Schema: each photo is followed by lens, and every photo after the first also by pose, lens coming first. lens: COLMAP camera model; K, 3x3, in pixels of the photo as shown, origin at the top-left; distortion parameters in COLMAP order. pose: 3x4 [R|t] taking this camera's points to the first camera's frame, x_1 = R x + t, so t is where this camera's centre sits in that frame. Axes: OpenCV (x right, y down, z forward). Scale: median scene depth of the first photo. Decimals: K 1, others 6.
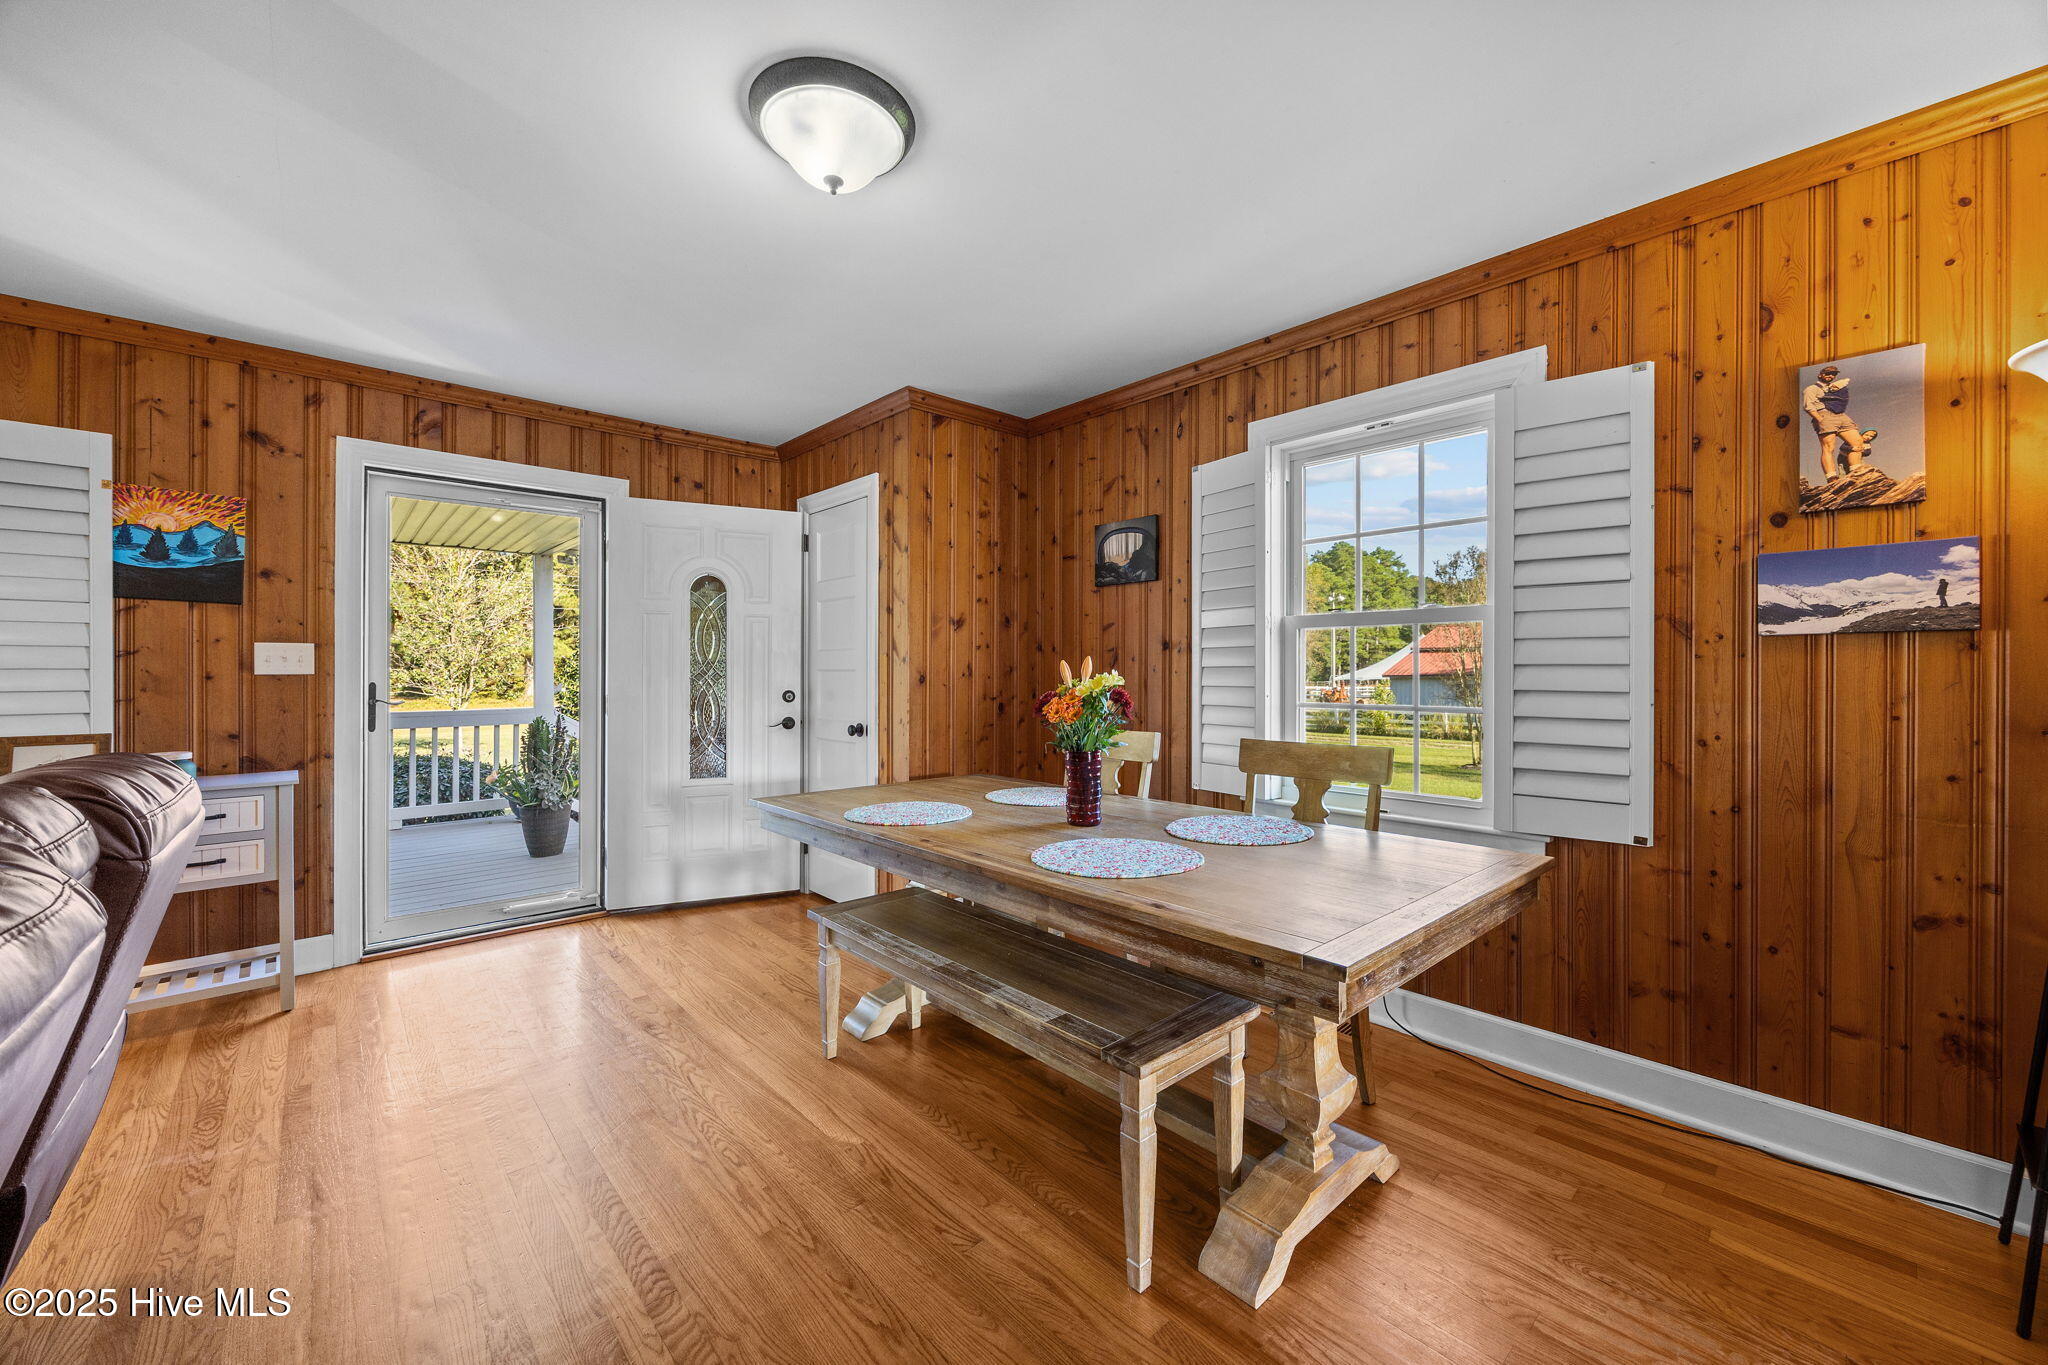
lens RADIAL K [[783.8, 0, 1031.8], [0, 783.8, 671.7], [0, 0, 1]] dist [-0.002981, -0.000064]
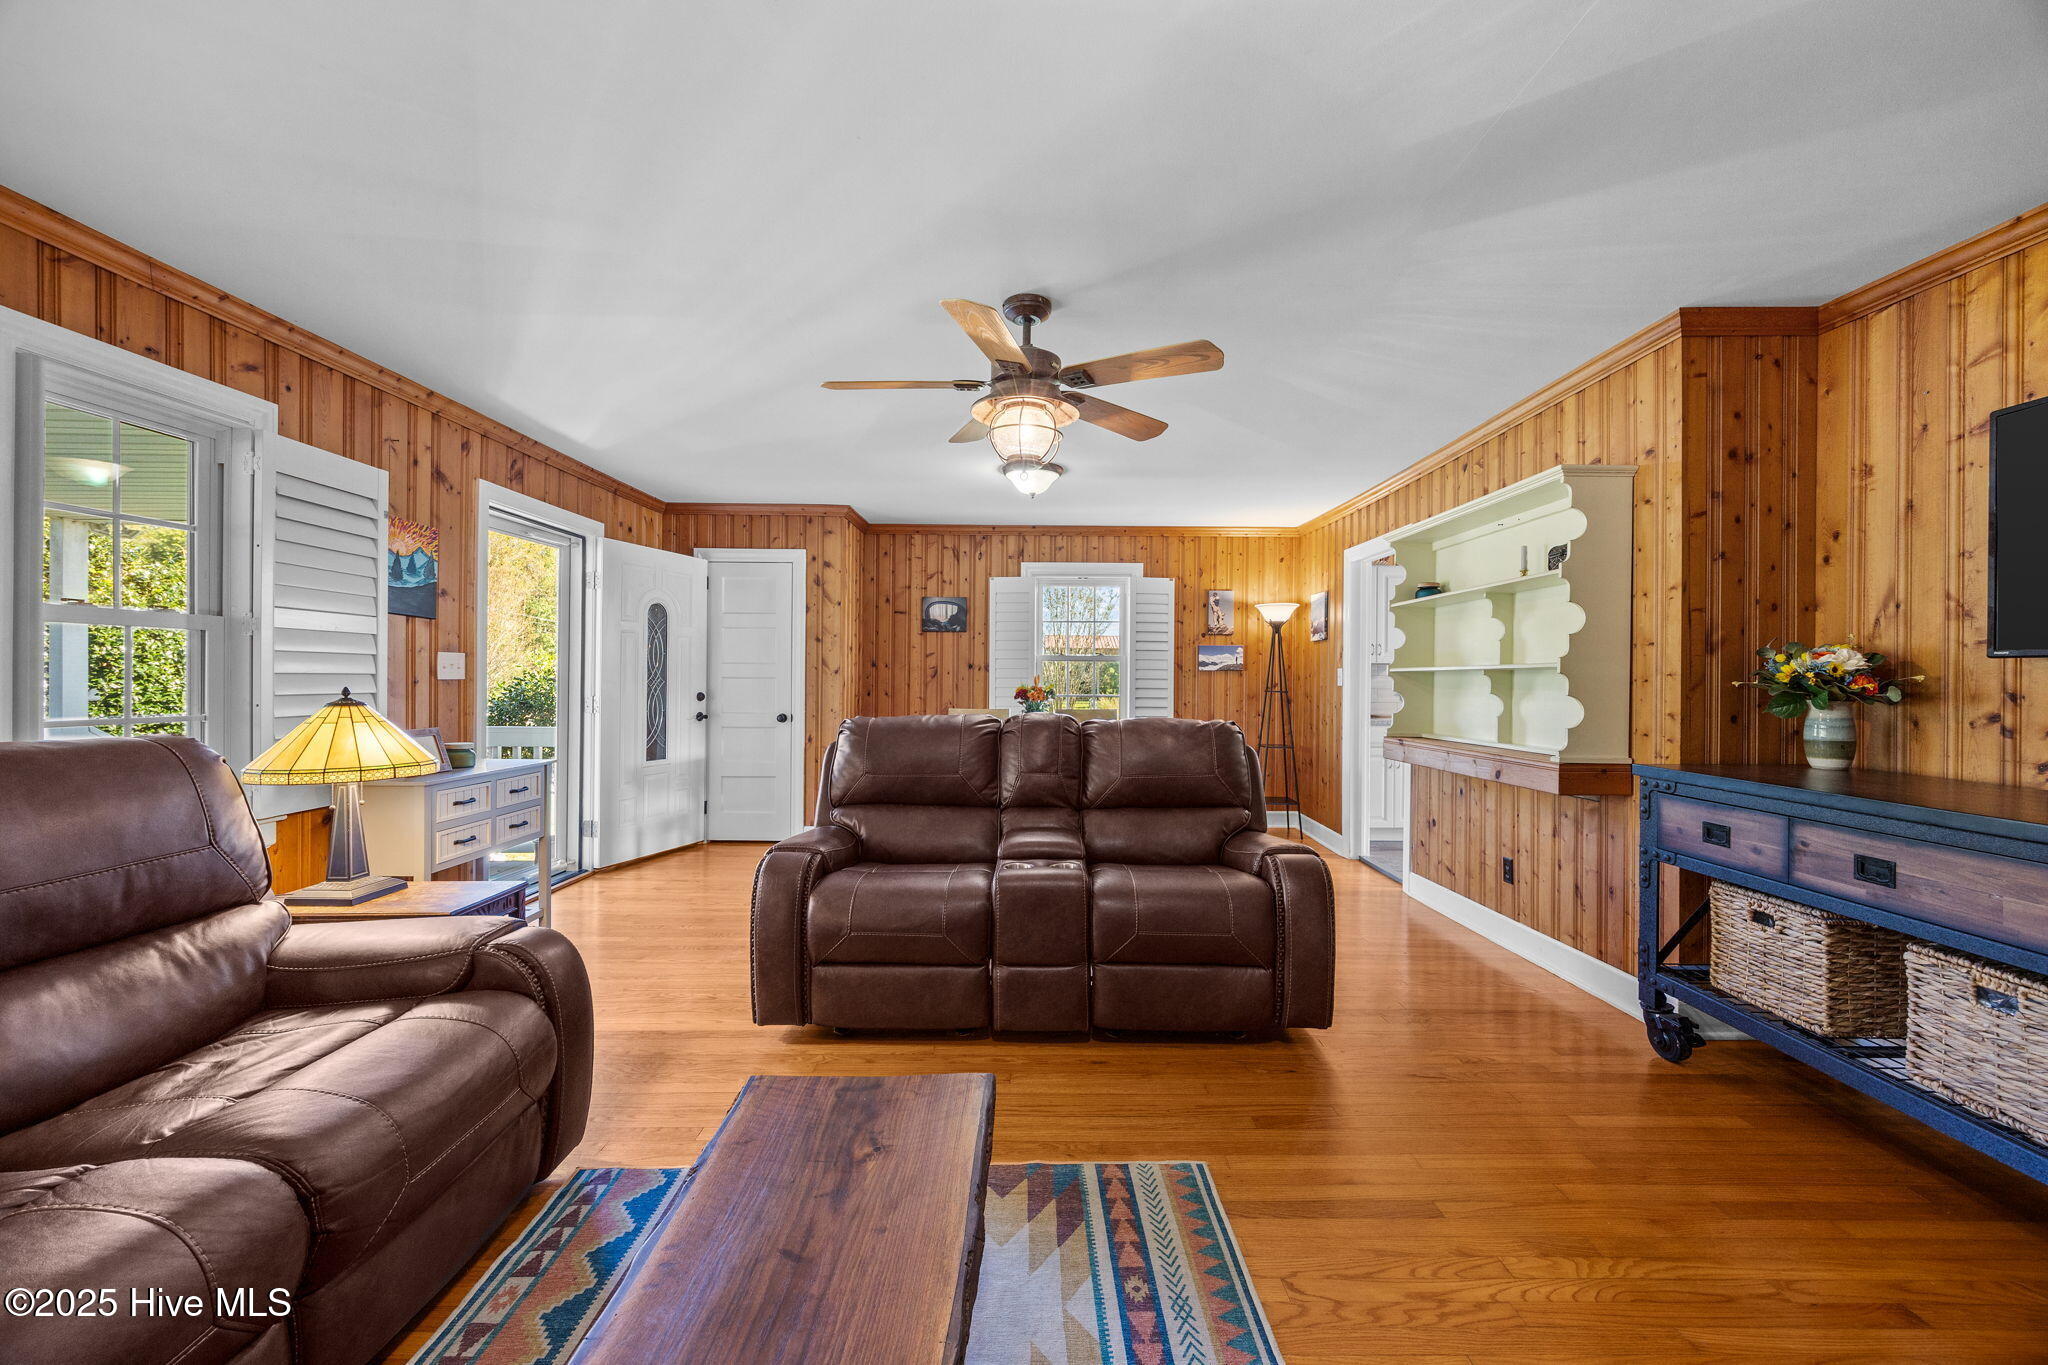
lens RADIAL K [[781.1, 0, 1030.0], [0, 781.1, 679.8], [0, 0, 1]] dist [-0.001204, 0.000184]
pose [[0.676535, 0.004562, 0.736396, -1.289457], [-0.006125, 0.999981, -0.000567, -0.000633], [-0.736385, -0.004127, 0.676551, -0.452096]]
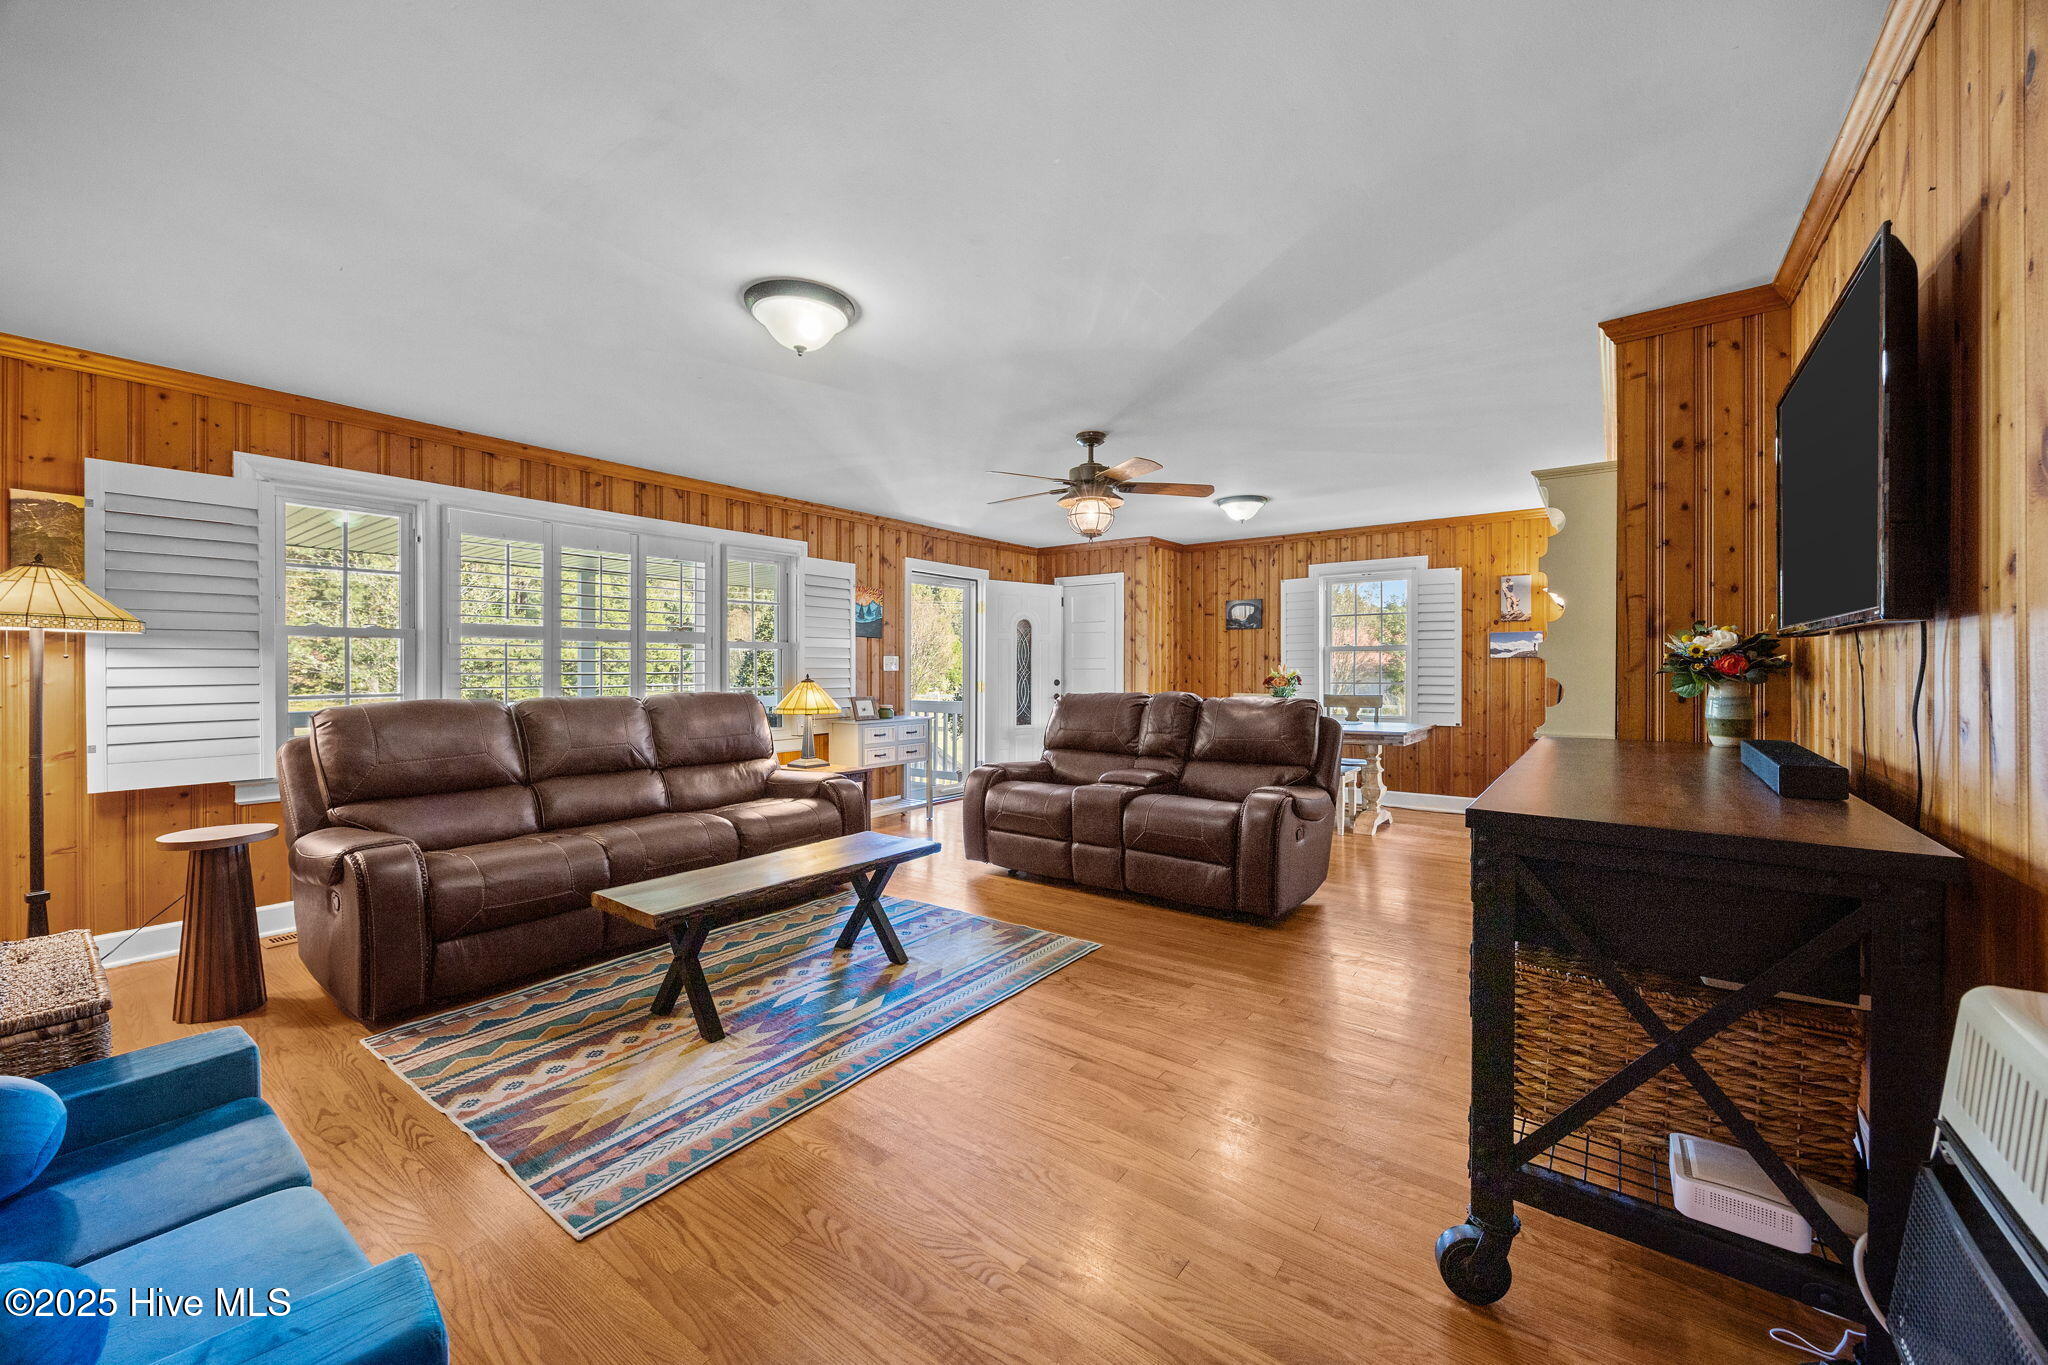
lens RADIAL K [[783.8, 0, 1031.8], [0, 783.8, 671.7], [0, 0, 1]] dist [-0.002981, -0.000064]
pose [[0.983503, -0.000897, 0.180891, -1.011090], [0.000812, 1.000000, 0.000546, 0.005201], [-0.180892, -0.000390, 0.983503, -1.223574]]
